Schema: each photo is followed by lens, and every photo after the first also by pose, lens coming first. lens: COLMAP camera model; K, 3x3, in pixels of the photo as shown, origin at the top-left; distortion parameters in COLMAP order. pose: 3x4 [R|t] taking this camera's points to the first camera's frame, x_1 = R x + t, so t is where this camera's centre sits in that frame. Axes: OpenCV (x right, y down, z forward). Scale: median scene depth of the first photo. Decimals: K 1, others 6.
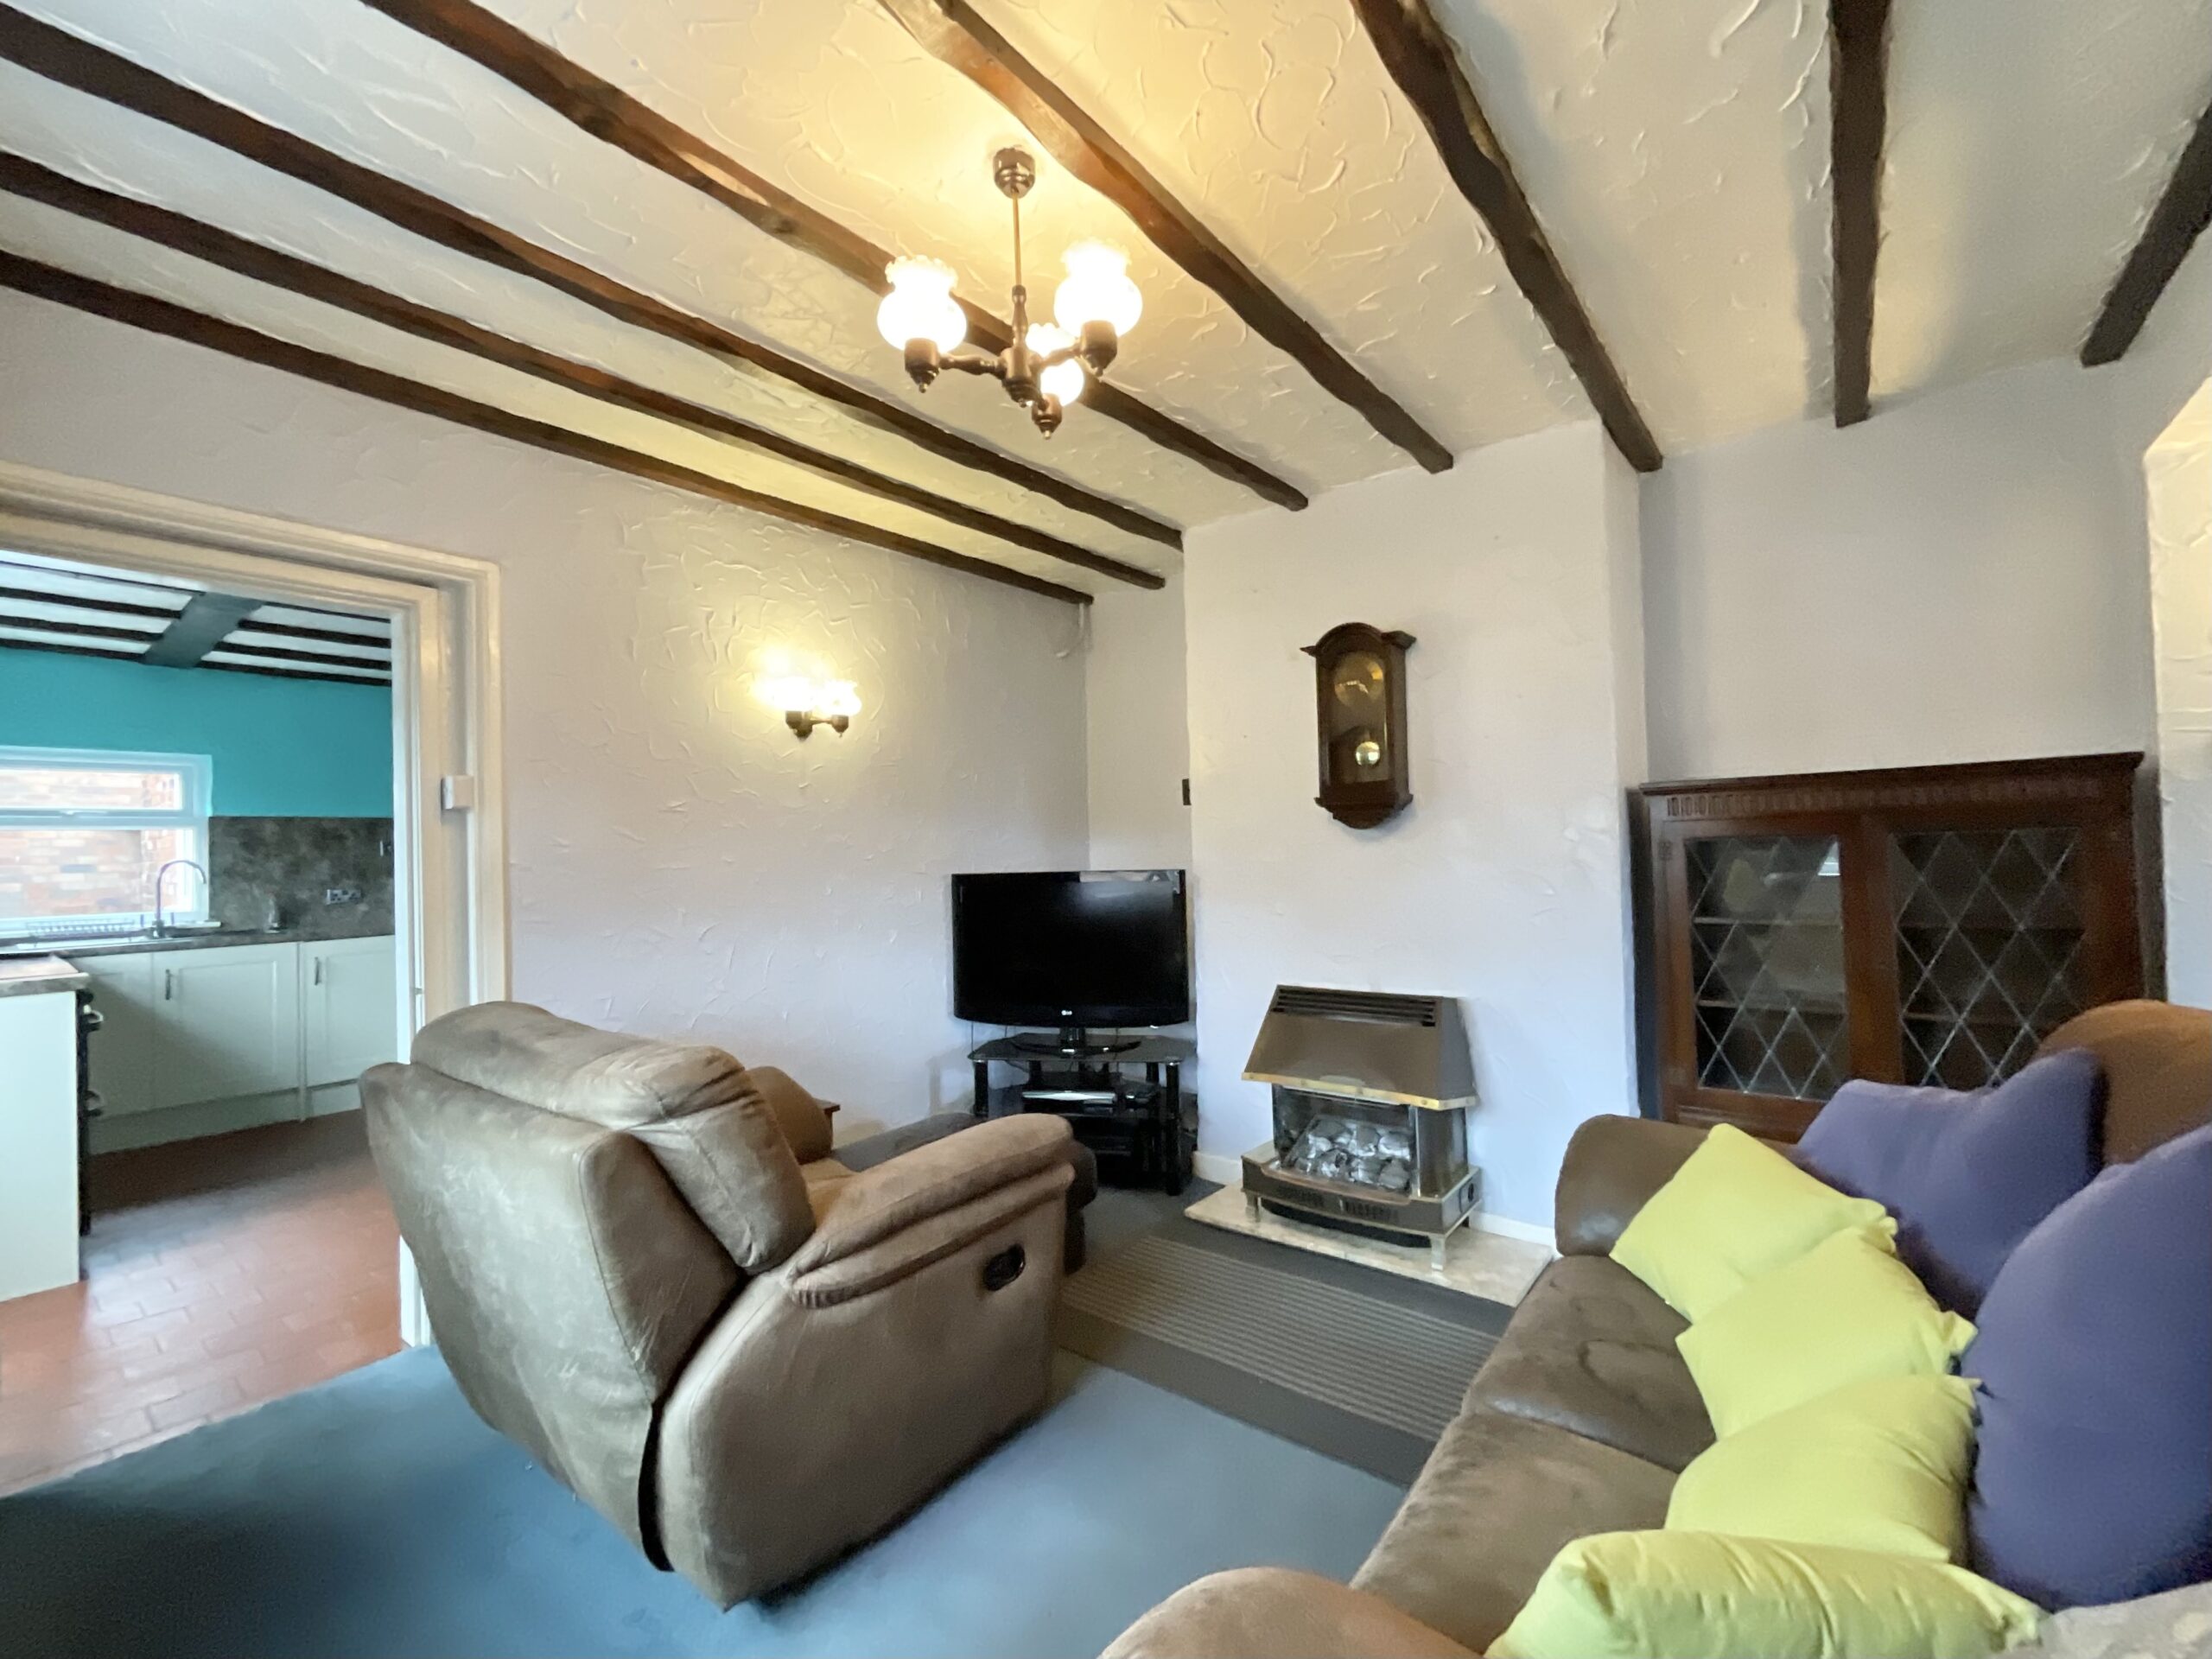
lens RADIAL K [[893.5, 0, 1106.0], [0, 893.5, 829.5], [0, 0, 1]] dist [0.021487, -0.015348]
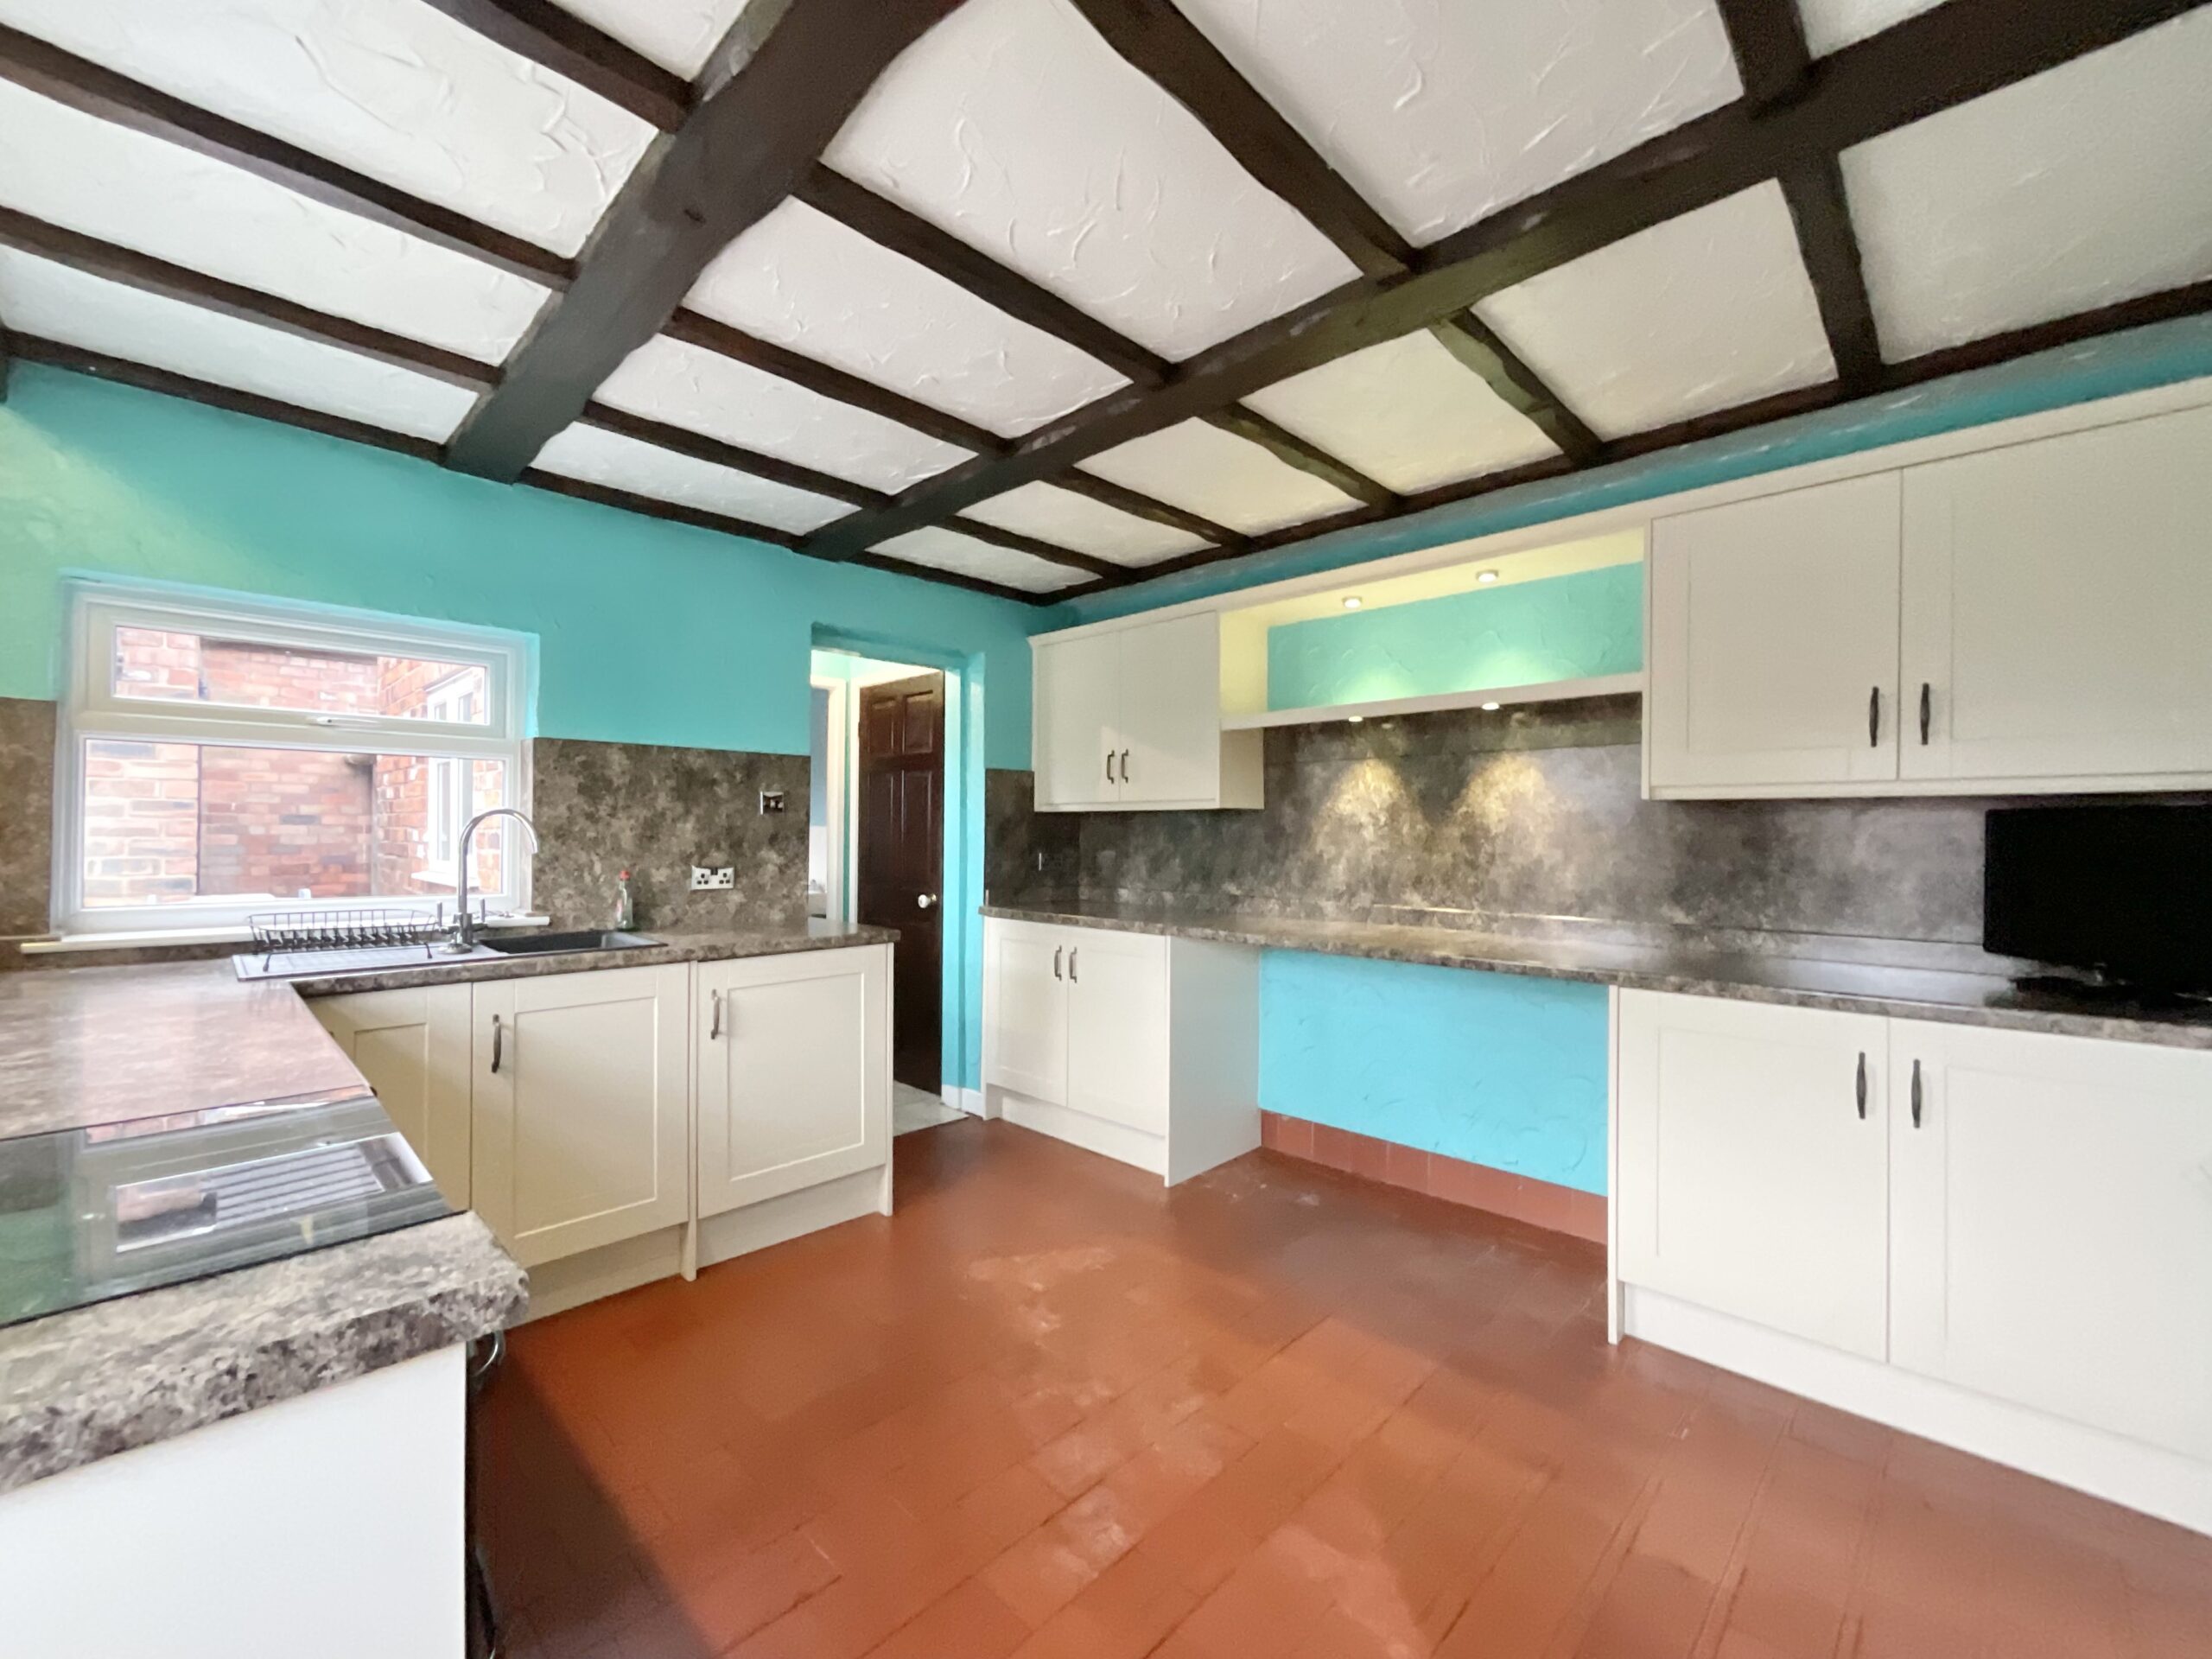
lens RADIAL K [[912.7, 0, 1106.0], [0, 912.7, 829.5], [0, 0, 1]] dist [0.000763, 0.000144]
pose [[0.992024, 0.036093, -0.120772, -0.529632], [-0.034116, 0.999249, 0.018395, 0.020959], [0.121345, -0.014128, 0.992510, 0.432181]]
